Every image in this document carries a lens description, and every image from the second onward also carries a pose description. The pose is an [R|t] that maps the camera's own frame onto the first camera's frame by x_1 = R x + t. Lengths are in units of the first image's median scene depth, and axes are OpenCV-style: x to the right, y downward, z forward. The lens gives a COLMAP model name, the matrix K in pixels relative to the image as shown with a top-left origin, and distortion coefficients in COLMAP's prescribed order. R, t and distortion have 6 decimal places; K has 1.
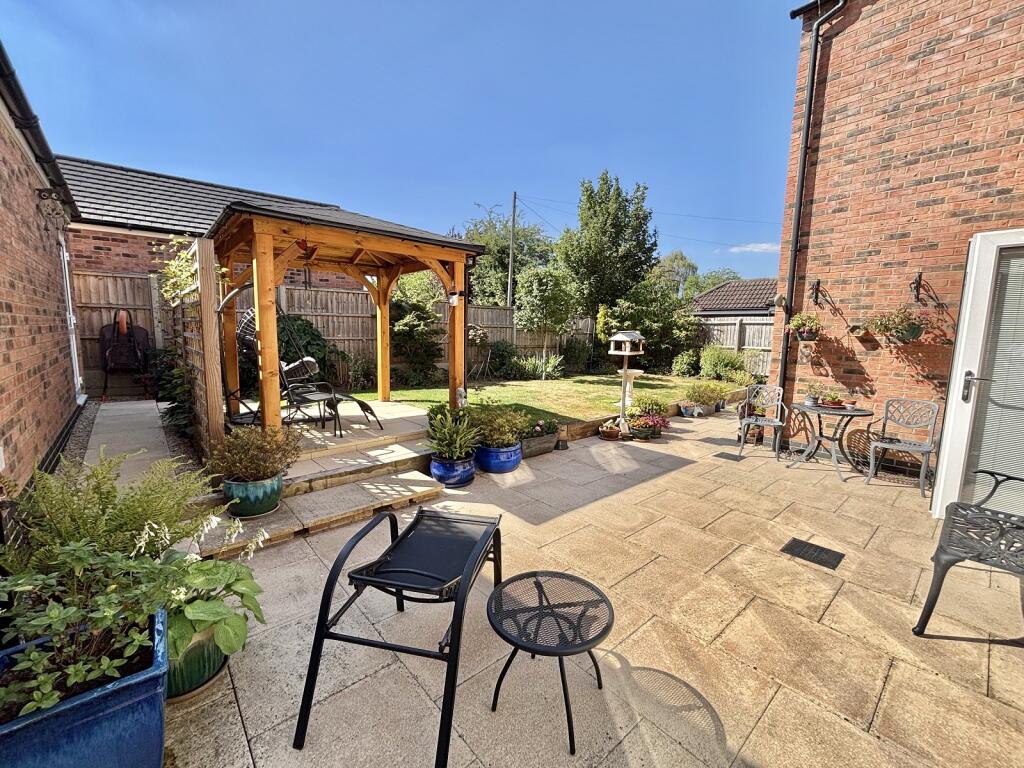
lens RADIAL K [[417.9, 0, 508.6], [0, 417.9, 382.0], [0, 0, 1]] dist [0.003527, -0.000317]
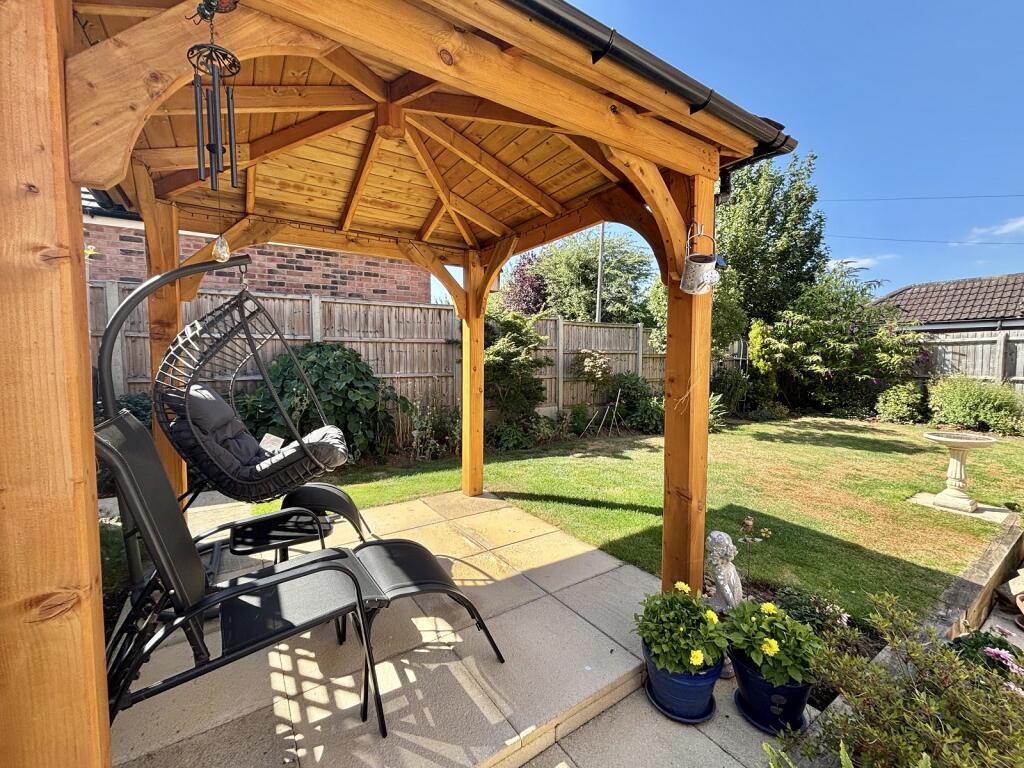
lens RADIAL K [[417.9, 0, 511.6], [0, 417.9, 383.3], [0, 0, 1]] dist [0.003527, -0.000317]
pose [[0.991023, -0.009696, -0.133342, -0.120950], [0.001661, 0.998183, -0.060235, -0.044913], [0.133684, 0.059472, 0.989238, 0.318158]]
